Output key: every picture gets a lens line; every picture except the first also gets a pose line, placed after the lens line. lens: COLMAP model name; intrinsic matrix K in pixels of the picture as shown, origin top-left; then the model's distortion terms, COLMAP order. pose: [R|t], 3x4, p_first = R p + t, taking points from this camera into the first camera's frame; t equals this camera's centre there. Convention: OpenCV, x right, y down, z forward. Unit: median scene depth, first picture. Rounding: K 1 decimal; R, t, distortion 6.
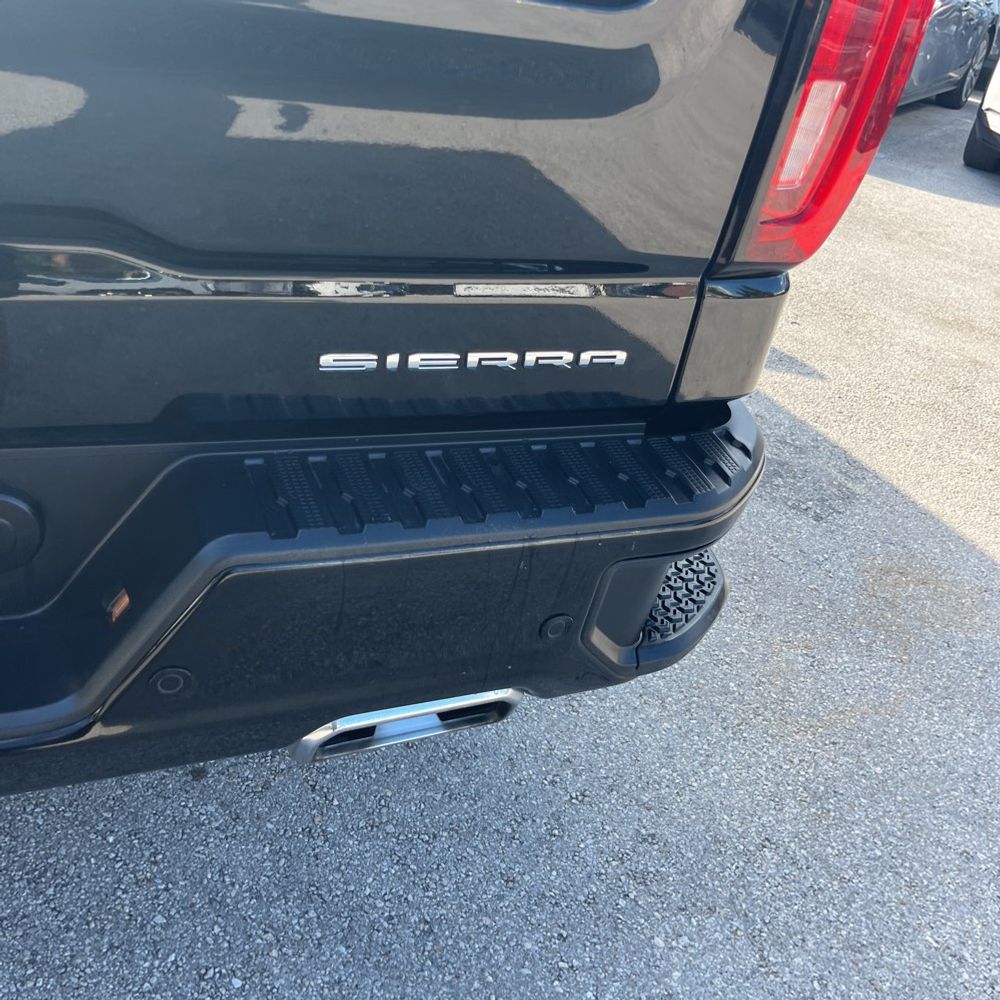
lens RADIAL K [[1005.6, 0, 490.8], [0, 1005.6, 467.8], [0, 0, 1]] dist [0.020233, 0.000000]
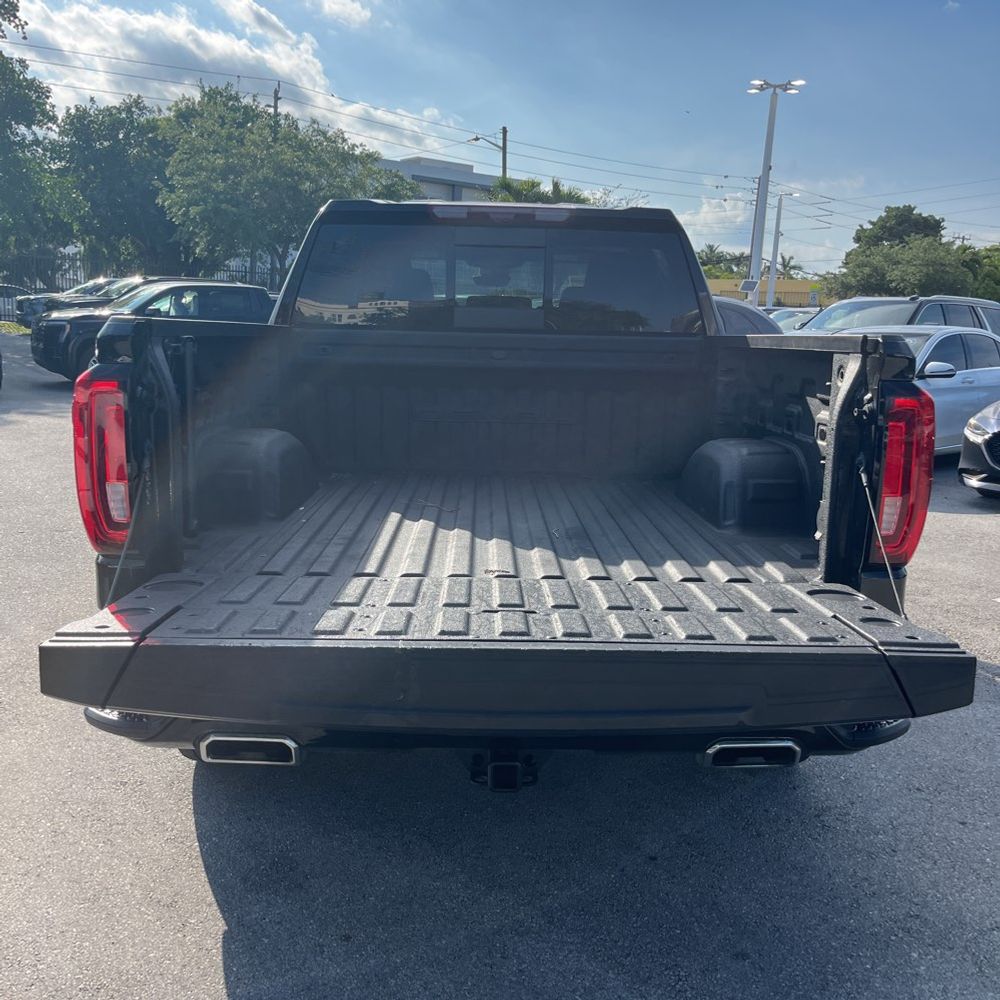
lens RADIAL K [[1005.6, 0, 506.0], [0, 1005.6, 521.6], [0, 0, 1]] dist [0.020233, 0.000000]
pose [[0.933901, -0.082979, -0.347768, 0.179335], [-0.047659, 0.935121, -0.351109, 0.418700], [0.354340, 0.344476, 0.869356, -1.046095]]
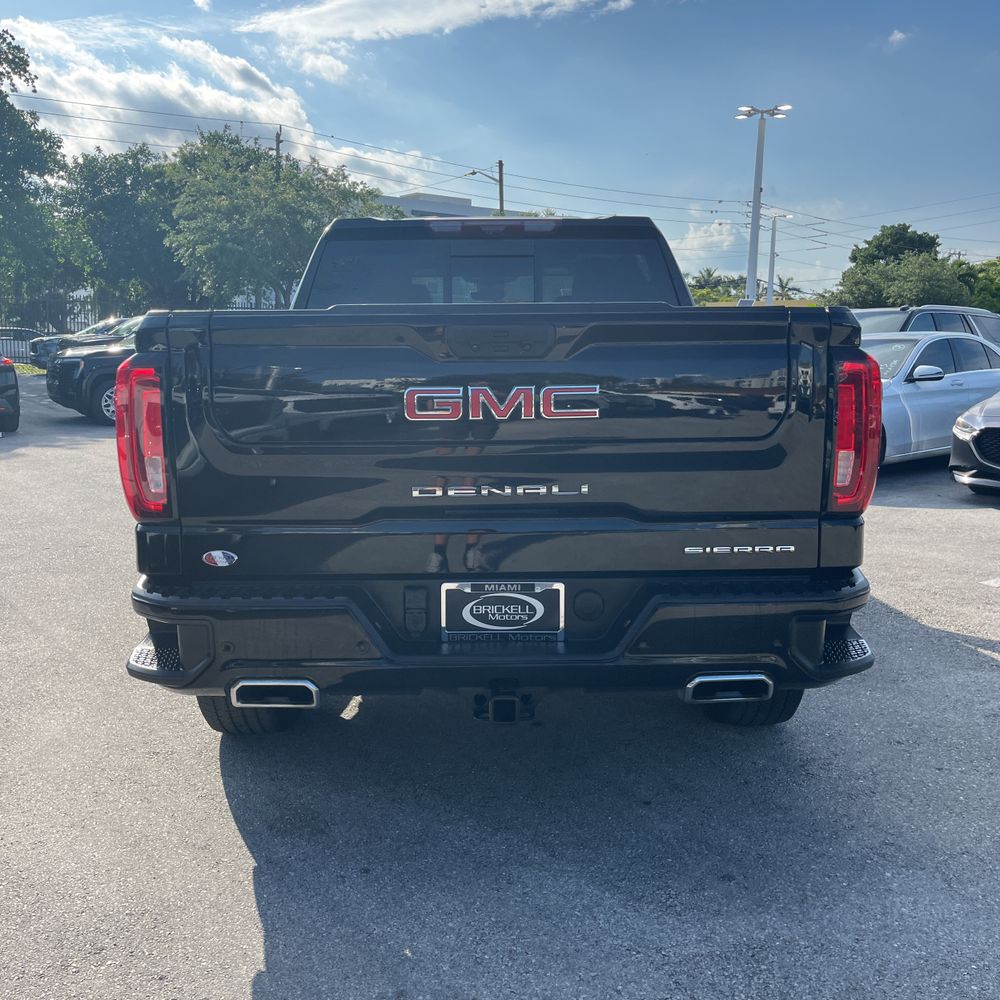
lens RADIAL K [[1005.6, 0, 497.0], [0, 1005.6, 502.8], [0, 0, 1]] dist [0.020233, 0.000000]
pose [[0.925068, -0.126691, -0.358049, 0.257776], [-0.026669, 0.918731, -0.393983, 0.599150], [0.378864, 0.374010, 0.846510, -1.161915]]
